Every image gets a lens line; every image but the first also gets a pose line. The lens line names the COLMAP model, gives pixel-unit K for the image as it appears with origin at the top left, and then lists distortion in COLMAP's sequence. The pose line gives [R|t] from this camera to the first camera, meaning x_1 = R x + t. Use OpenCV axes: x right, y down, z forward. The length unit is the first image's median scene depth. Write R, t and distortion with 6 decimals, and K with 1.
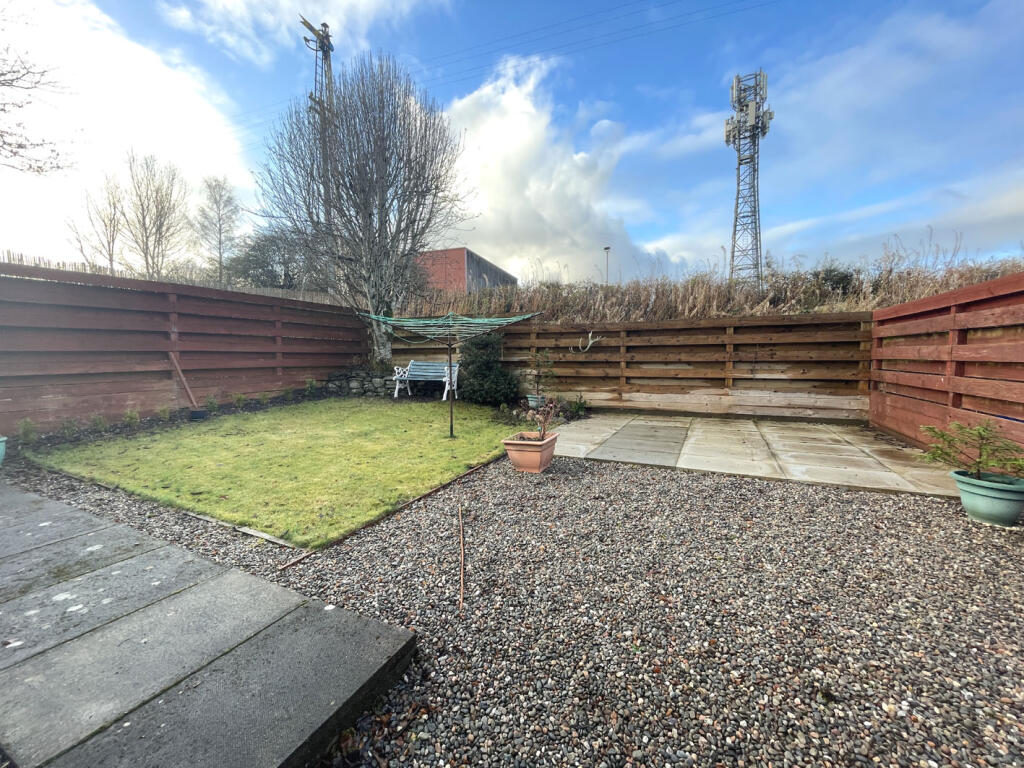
lens RADIAL K [[409.8, 0, 513.6], [0, 409.8, 383.1], [0, 0, 1]] dist [-0.002354, 0.000000]
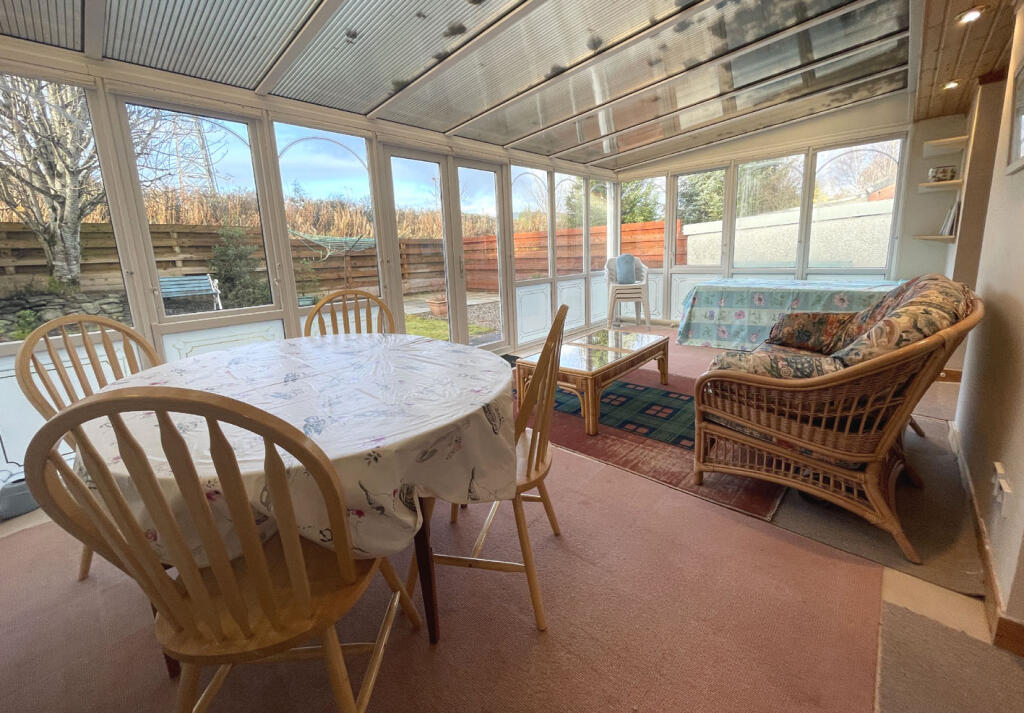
lens RADIAL K [[409.1, 0, 513.2], [0, 409.1, 330.0], [0, 0, 1]] dist [-0.002646, -0.000548]
pose [[0.296985, -0.179103, 0.937935, -0.953423], [0.102650, 0.982548, 0.155119, 0.002601], [-0.949349, 0.050211, 0.310187, 0.013647]]
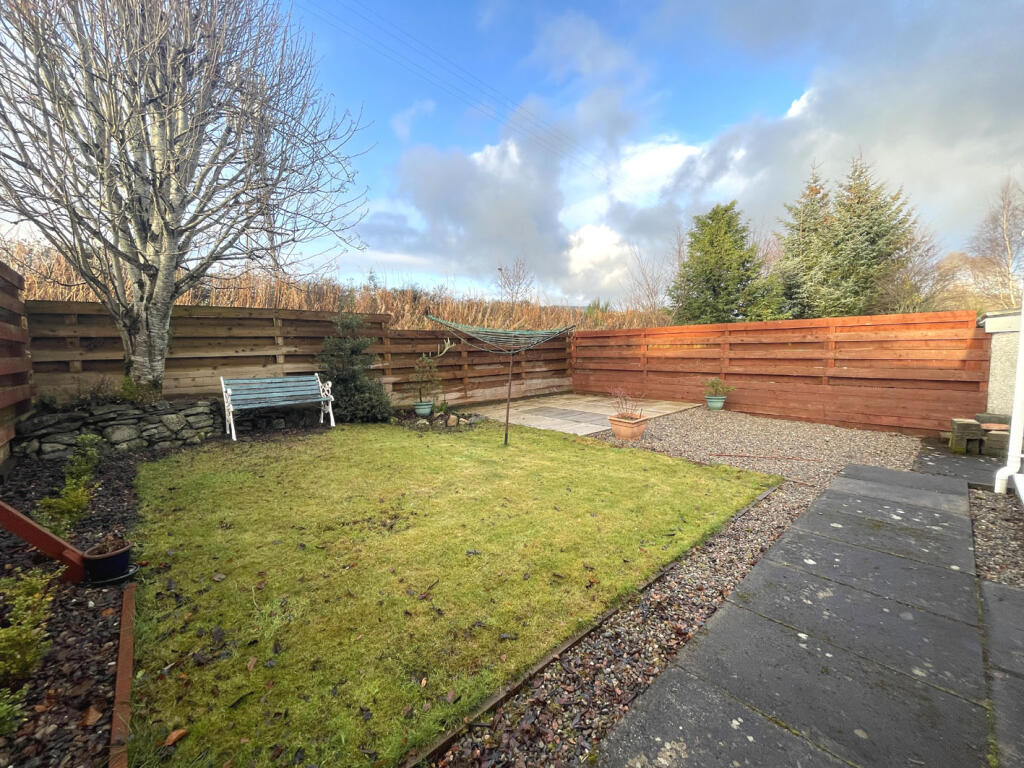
lens RADIAL K [[409.8, 0, 513.5], [0, 409.8, 386.1], [0, 0, 1]] dist [-0.002354, 0.000000]
pose [[0.372933, -0.088671, 0.923612, -0.767550], [0.082074, 0.994674, 0.062354, -0.052334], [-0.924221, 0.052550, 0.378224, 0.434577]]
